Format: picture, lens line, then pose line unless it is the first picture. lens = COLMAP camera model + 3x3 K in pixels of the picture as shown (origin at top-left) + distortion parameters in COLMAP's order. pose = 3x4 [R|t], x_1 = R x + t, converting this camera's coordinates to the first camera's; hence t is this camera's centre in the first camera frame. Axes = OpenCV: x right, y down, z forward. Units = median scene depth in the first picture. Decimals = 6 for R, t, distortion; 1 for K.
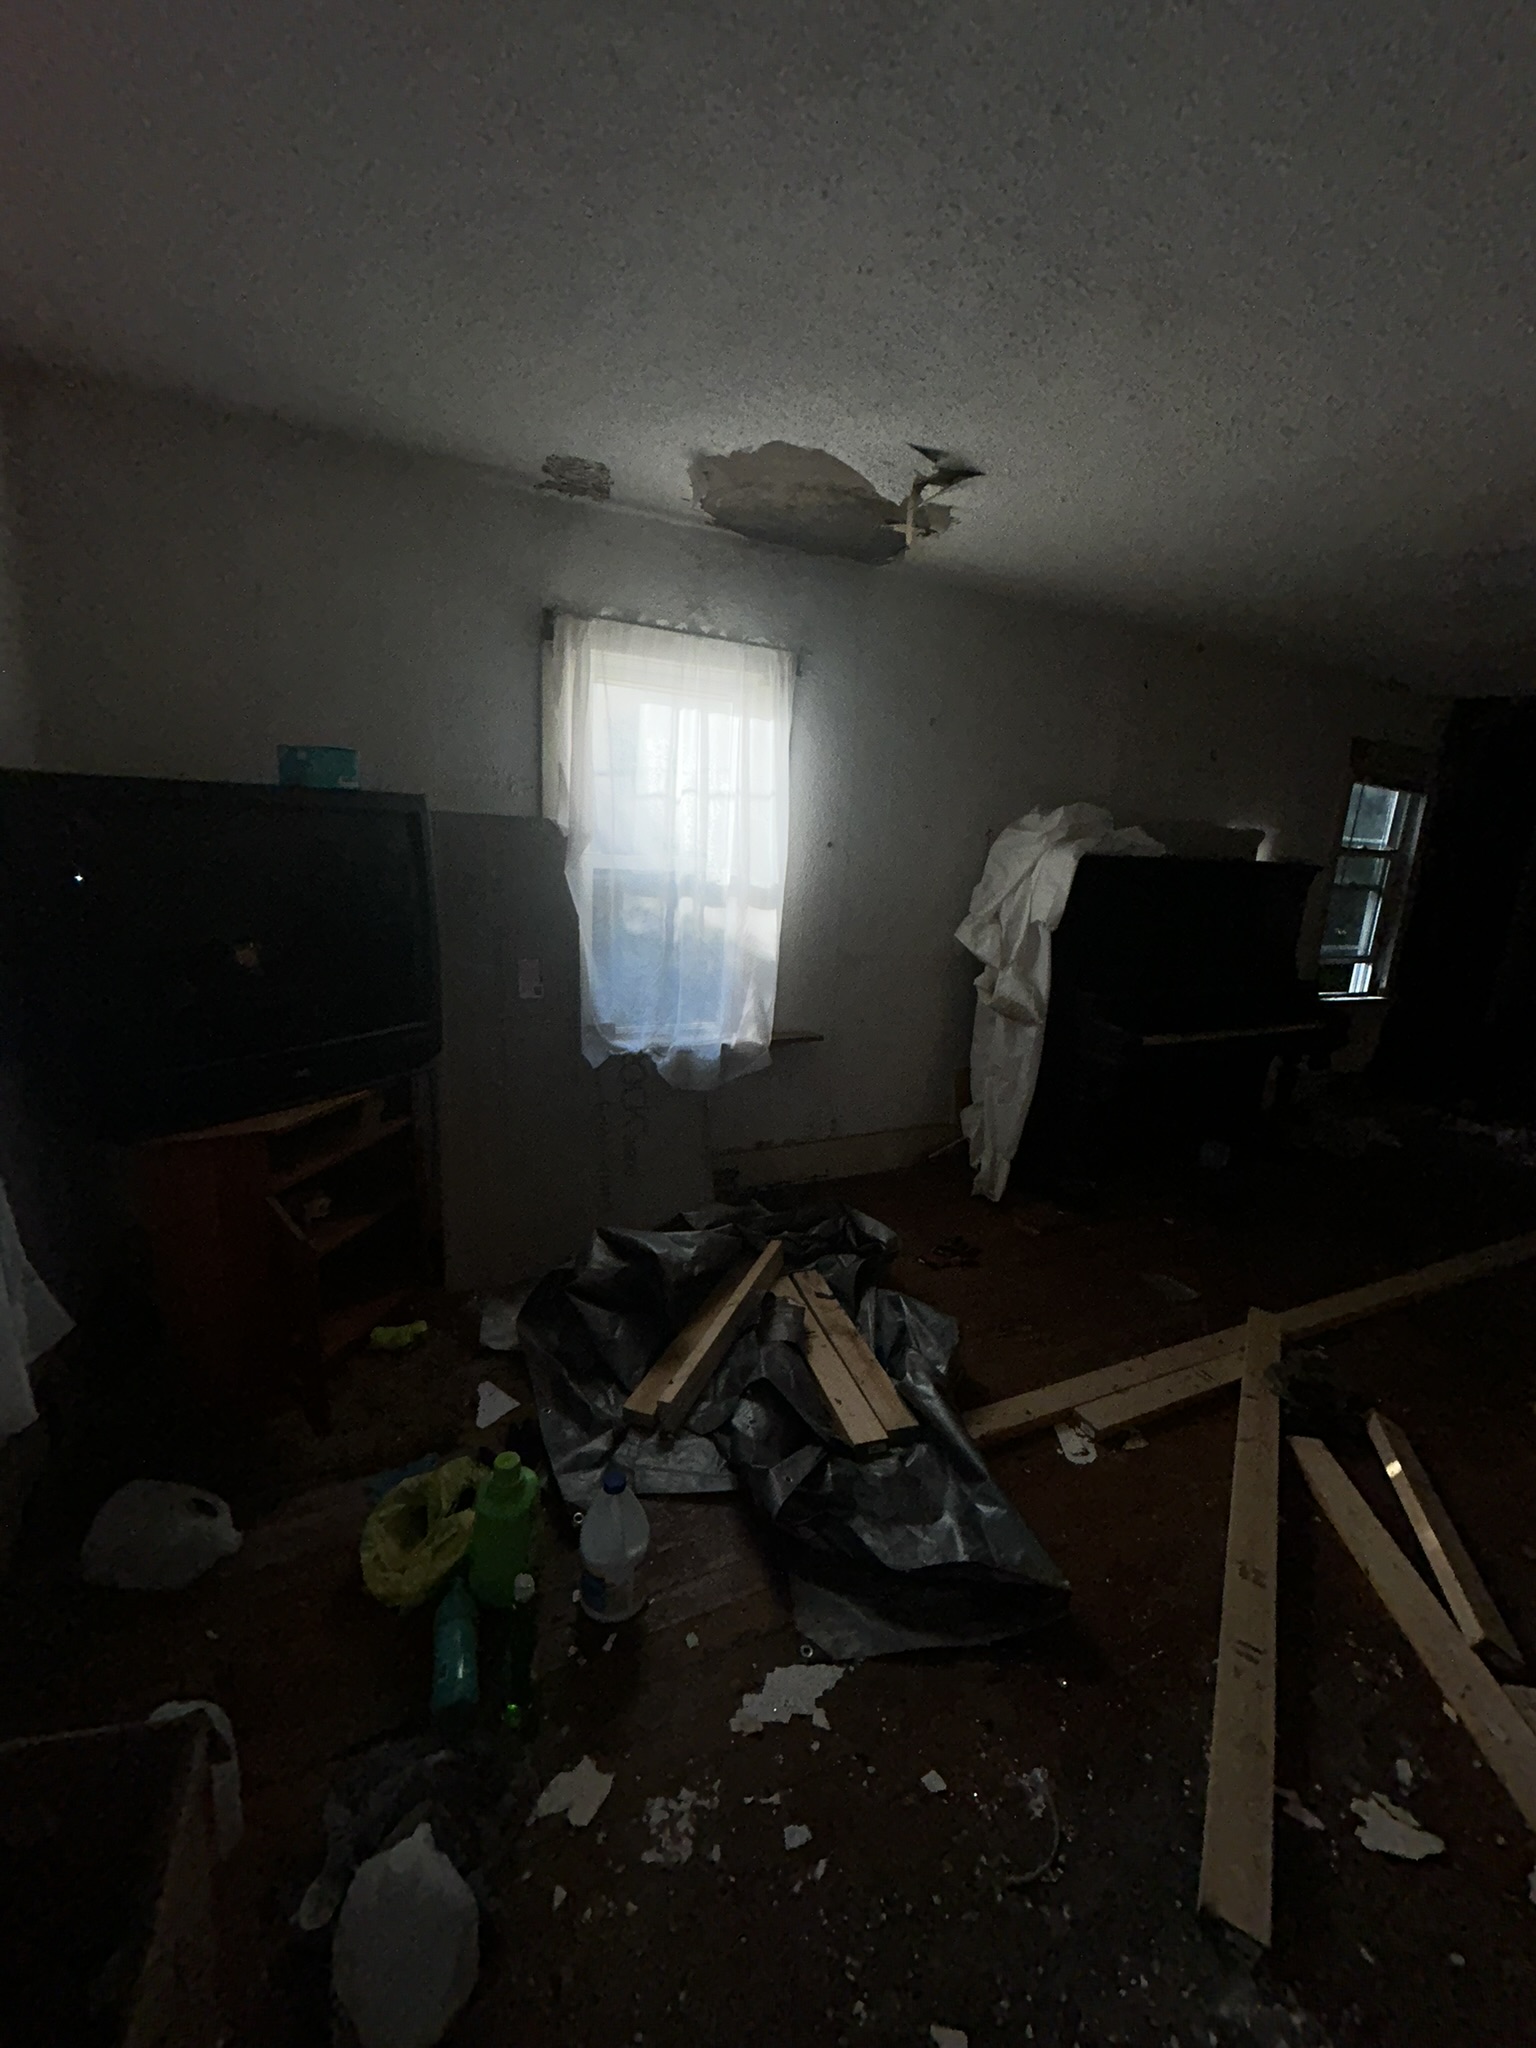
lens RADIAL K [[828.4, 0, 768.0], [0, 828.4, 1024.0], [0, 0, 1]] dist [-0.006841, -0.000019]
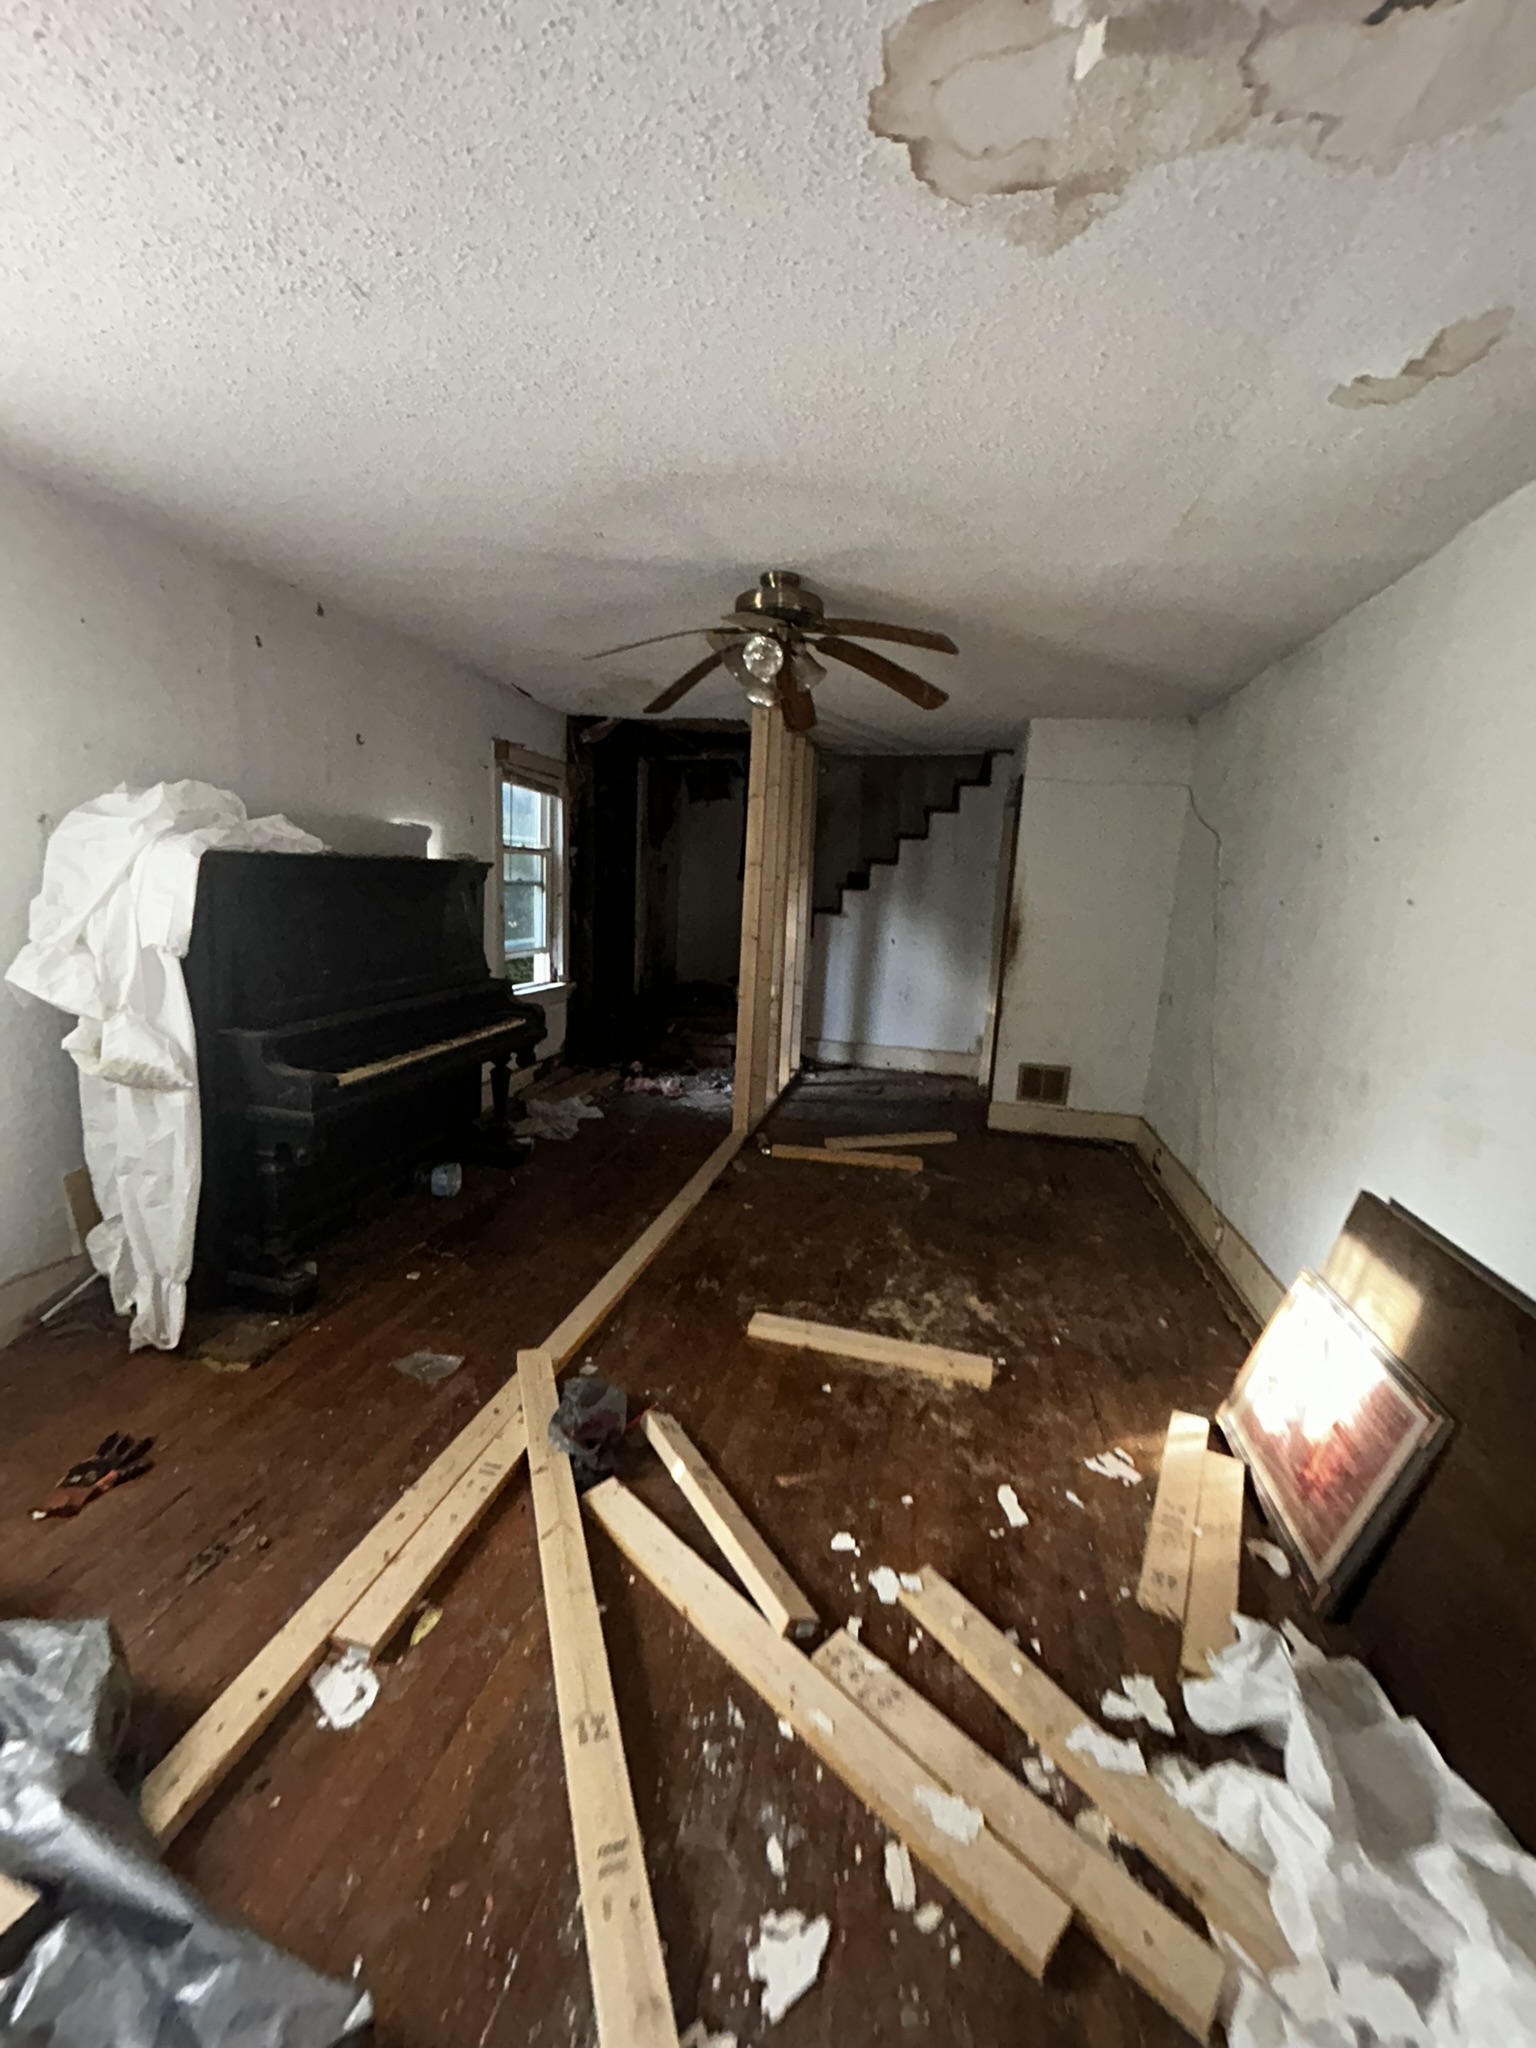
lens RADIAL K [[842.9, 0, 768.0], [0, 842.9, 1024.0], [0, 0, 1]] dist [0.010431, 0.000131]
pose [[0.621403, -0.159266, 0.767133, 0.085555], [0.165467, 0.983714, 0.070197, -0.021783], [-0.765819, 0.083314, 0.637636, 0.143393]]
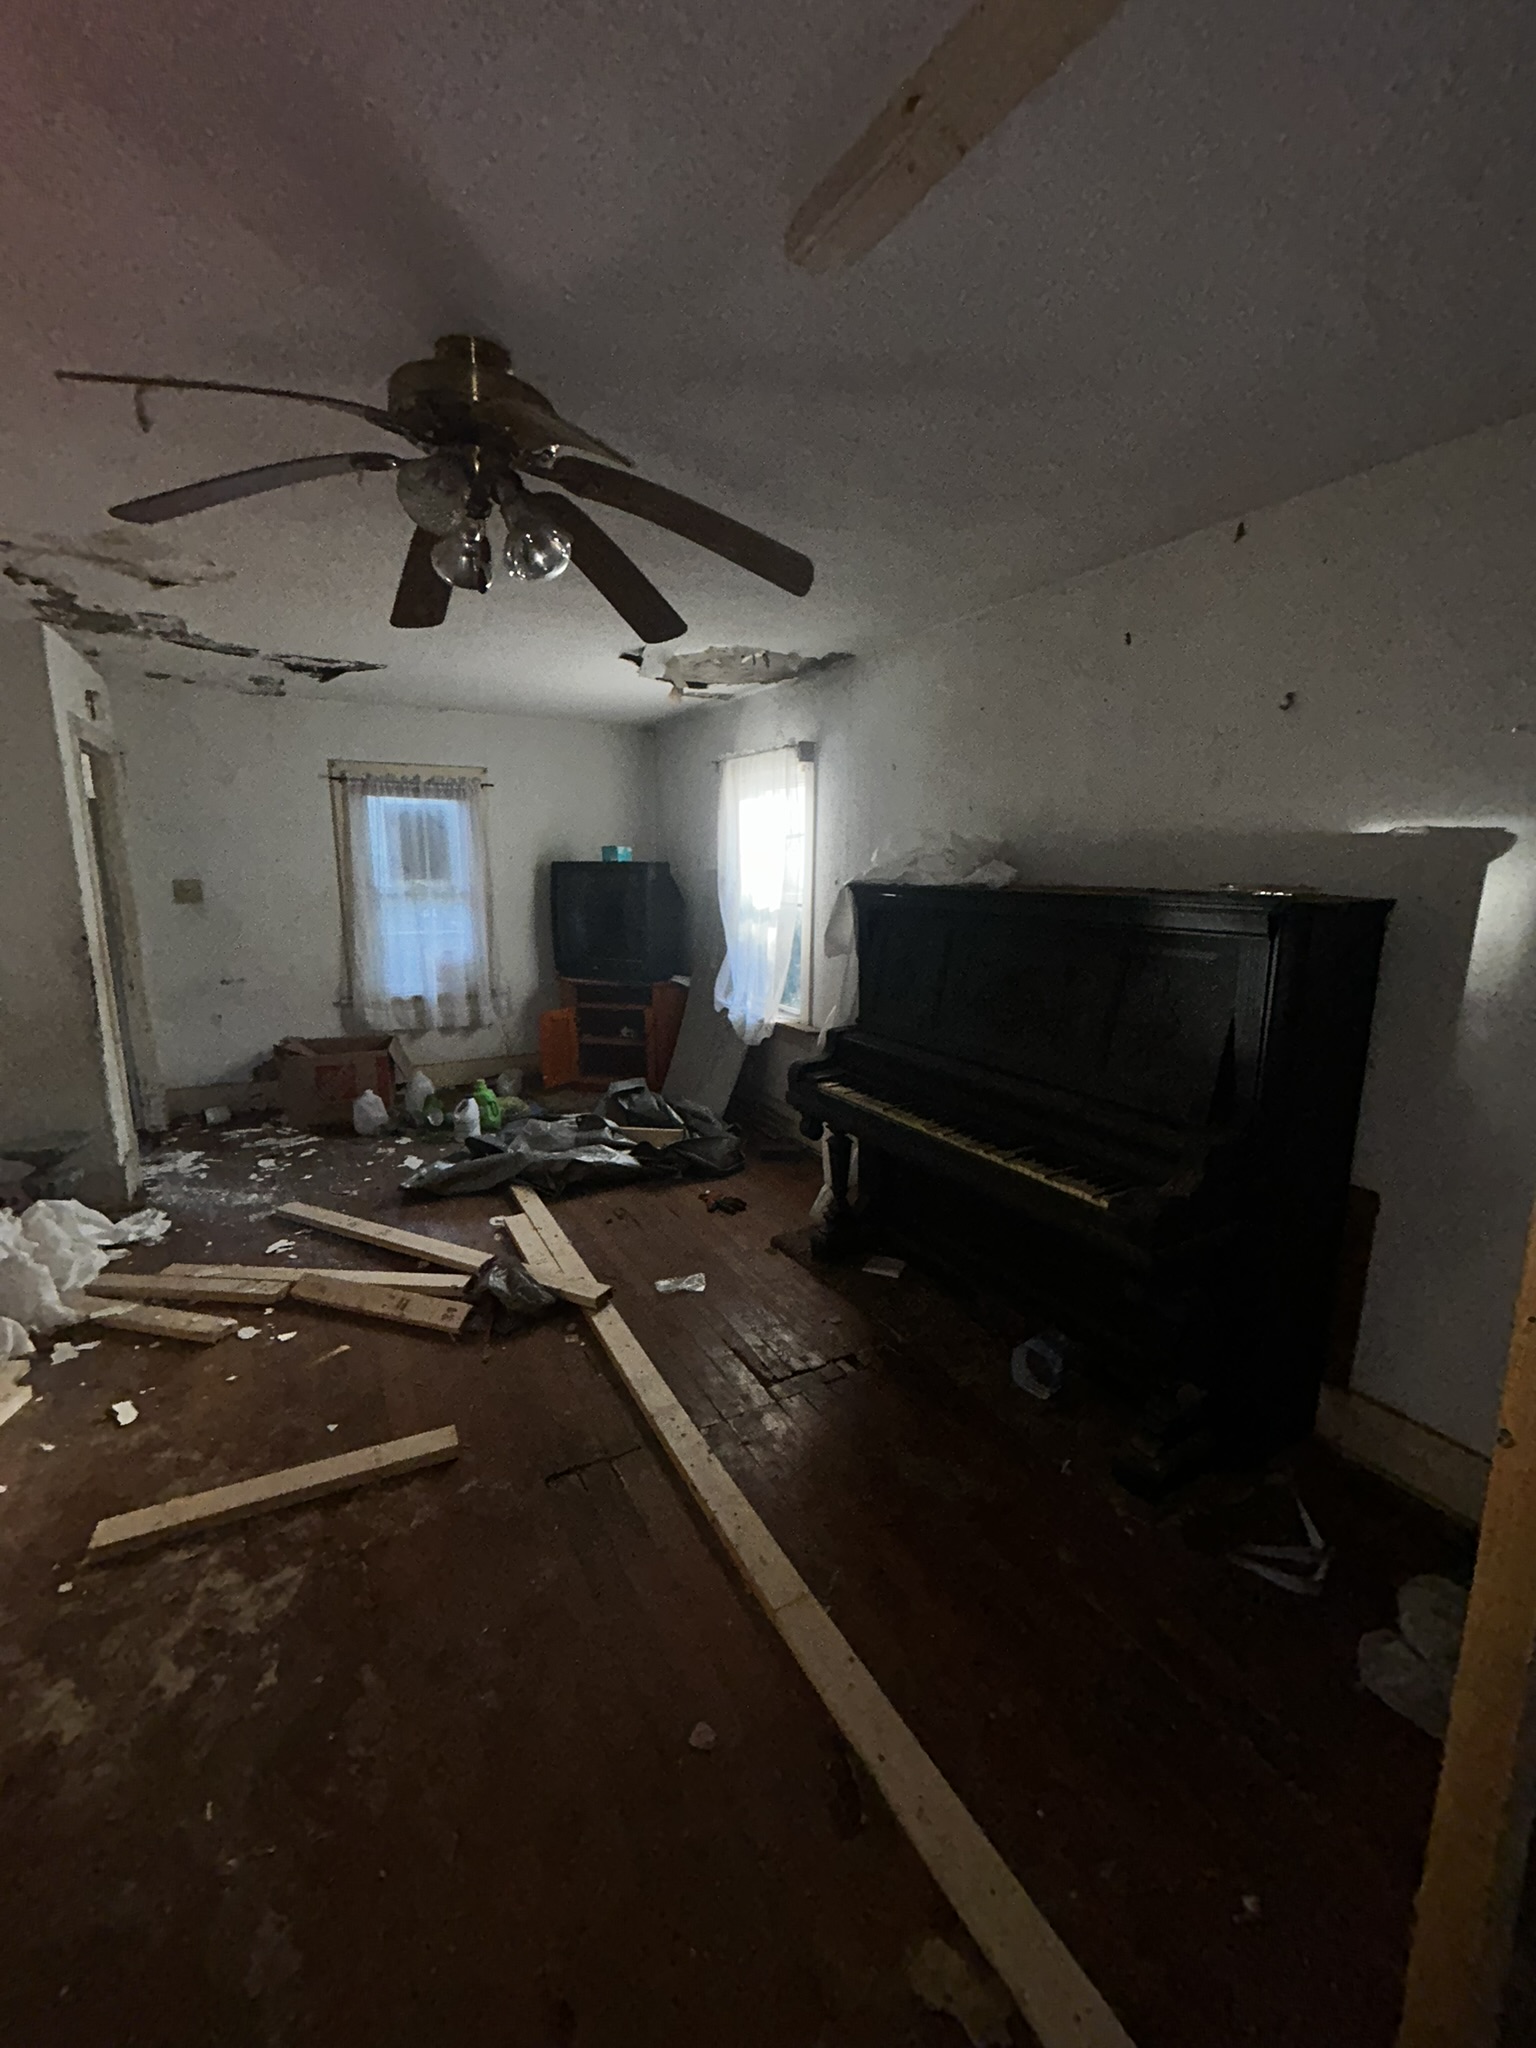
lens RADIAL K [[828.4, 0, 768.0], [0, 828.4, 1024.0], [0, 0, 1]] dist [-0.006841, -0.000019]
pose [[0.056649, 0.135623, -0.989140, 1.274608], [-0.241769, 0.963107, 0.118208, -0.128962], [0.968679, 0.232447, 0.087348, 0.811657]]
